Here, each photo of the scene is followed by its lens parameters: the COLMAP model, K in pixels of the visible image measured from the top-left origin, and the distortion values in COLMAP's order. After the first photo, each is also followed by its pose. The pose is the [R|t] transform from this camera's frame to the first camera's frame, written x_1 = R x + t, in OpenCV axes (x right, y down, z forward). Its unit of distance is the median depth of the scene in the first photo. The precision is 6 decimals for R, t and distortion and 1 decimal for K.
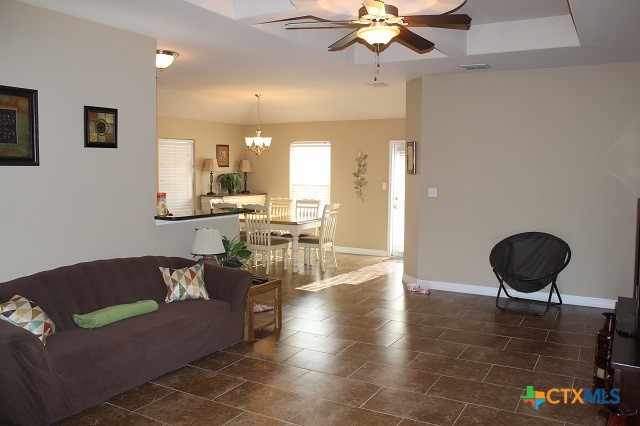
lens RADIAL K [[530.6, 0, 314.5], [0, 530.6, 211.3], [0, 0, 1]] dist [-0.157603, 0.122863]
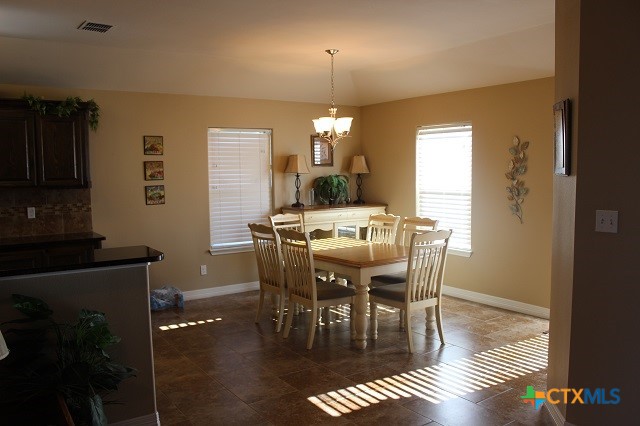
lens RADIAL K [[530.6, 0, 318.2], [0, 530.6, 217.0], [0, 0, 1]] dist [-0.157603, 0.122863]
pose [[0.904307, 0.019310, -0.426447, 0.136441], [-0.015089, 0.999798, 0.013273, -0.028876], [0.426617, -0.005568, 0.904415, 0.395306]]
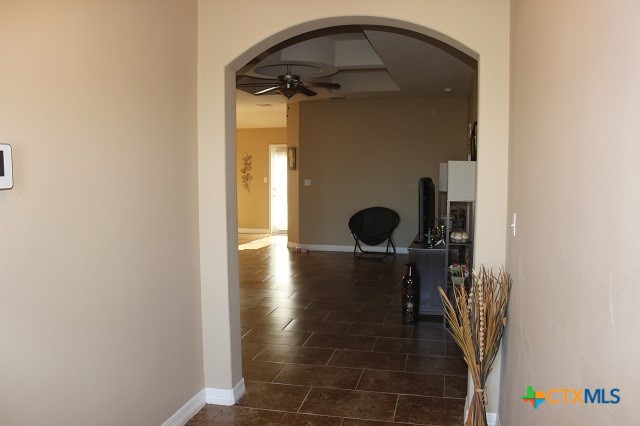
lens RADIAL K [[530.6, 0, 320.8], [0, 530.6, 214.0], [0, 0, 1]] dist [-0.157603, 0.122863]
pose [[0.956493, -0.032479, 0.289943, -0.118740], [0.029542, 0.999458, 0.014502, 0.021821], [-0.290257, -0.005305, 0.956934, -0.284749]]
